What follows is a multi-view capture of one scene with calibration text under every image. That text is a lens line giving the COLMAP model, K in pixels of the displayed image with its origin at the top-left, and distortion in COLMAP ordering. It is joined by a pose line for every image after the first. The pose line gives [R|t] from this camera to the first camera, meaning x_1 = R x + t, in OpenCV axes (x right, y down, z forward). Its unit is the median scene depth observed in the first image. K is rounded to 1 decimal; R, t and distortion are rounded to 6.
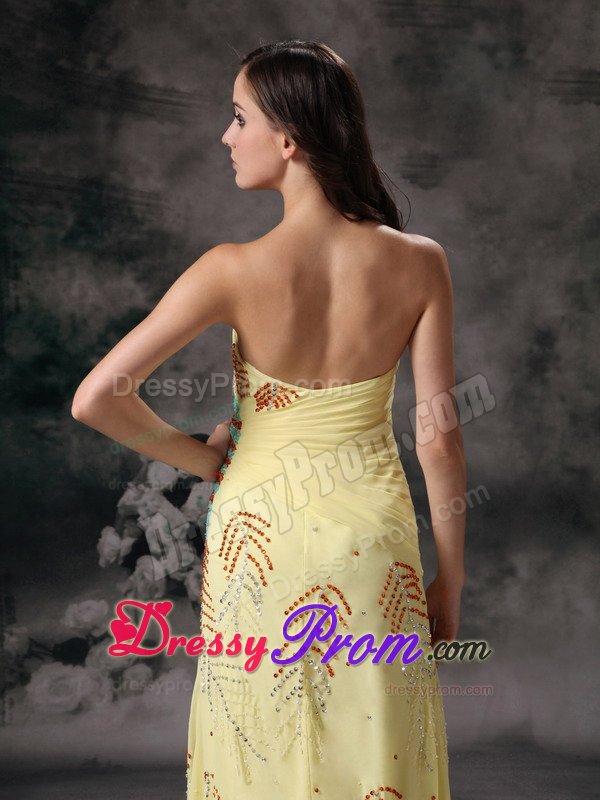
lens RADIAL K [[1565.7, 0, 320.3], [0, 1565.7, 414.3], [0, 0, 1]] dist [0.350450, 0.000000]
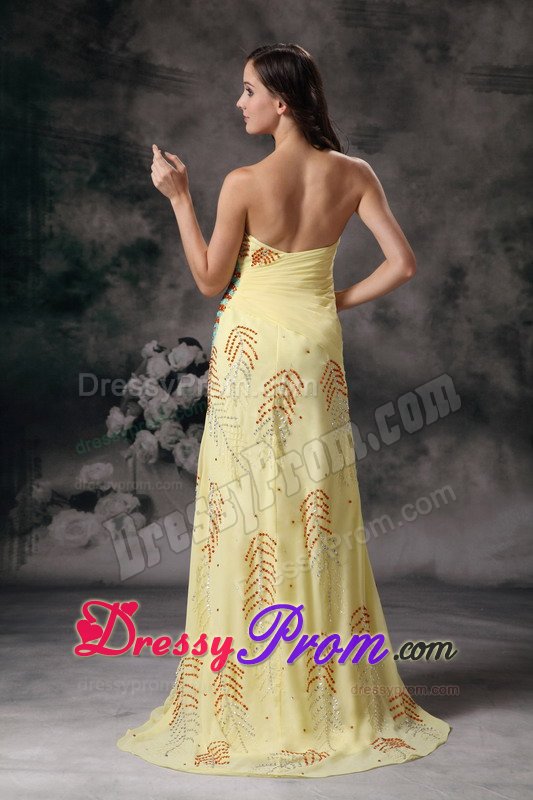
lens RADIAL K [[1862.2, 0, 285.9], [0, 1862.2, 411.2], [0, 0, 1]] dist [0.604756, 0.000000]
pose [[0.999338, 0.034907, 0.010238, -0.010144], [-0.034674, 0.999154, -0.022121, 0.104357], [-0.011002, 0.021752, 0.999703, -0.537502]]
